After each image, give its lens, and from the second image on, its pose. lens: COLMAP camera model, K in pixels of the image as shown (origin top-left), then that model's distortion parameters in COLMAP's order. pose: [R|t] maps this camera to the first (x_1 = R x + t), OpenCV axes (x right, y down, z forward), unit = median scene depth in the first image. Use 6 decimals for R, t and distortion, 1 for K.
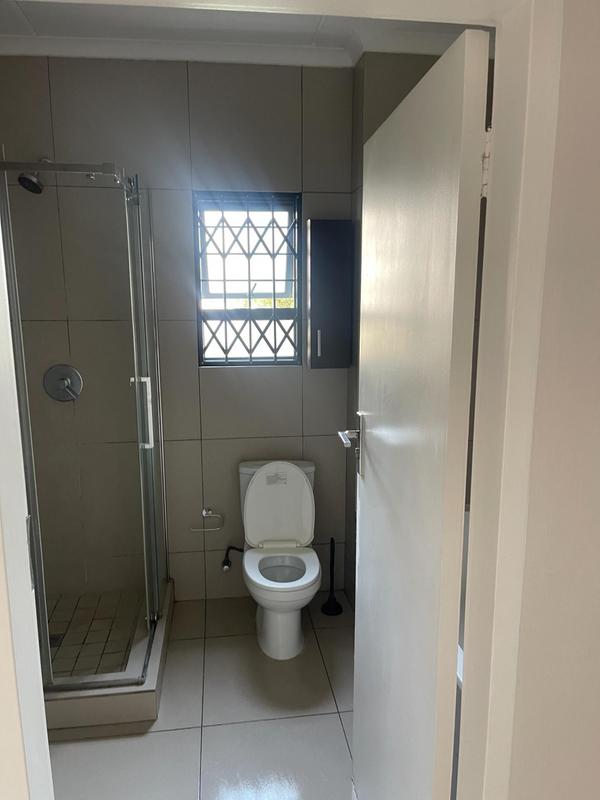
lens RADIAL K [[578.2, 0, 300.0], [0, 578.2, 400.0], [0, 0, 1]] dist [-0.000544, -0.001197]
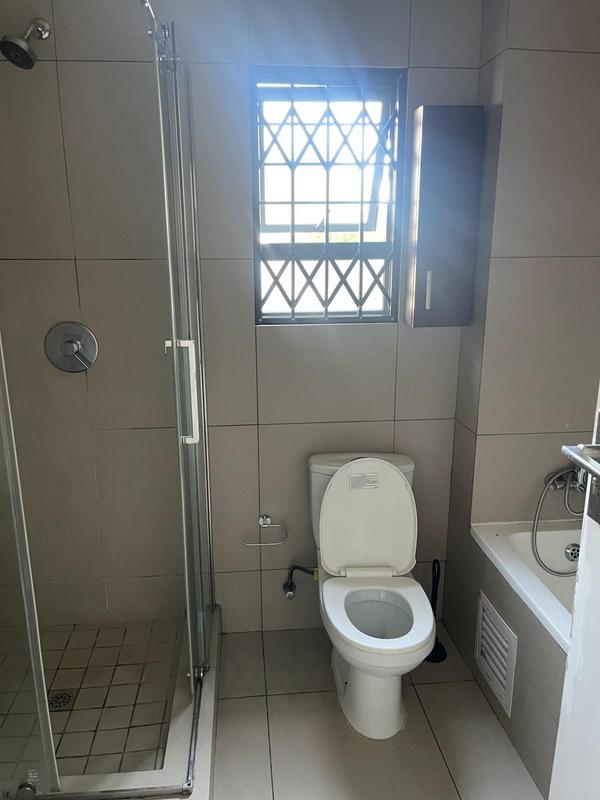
lens RADIAL K [[576.2, 0, 287.6], [0, 576.2, 396.0], [0, 0, 1]] dist [0.004623, 0.001029]
pose [[0.998509, 0.007449, -0.054085, -0.097579], [-0.004019, 0.997989, 0.063263, -0.014909], [0.054447, -0.062952, 0.996530, 0.284955]]
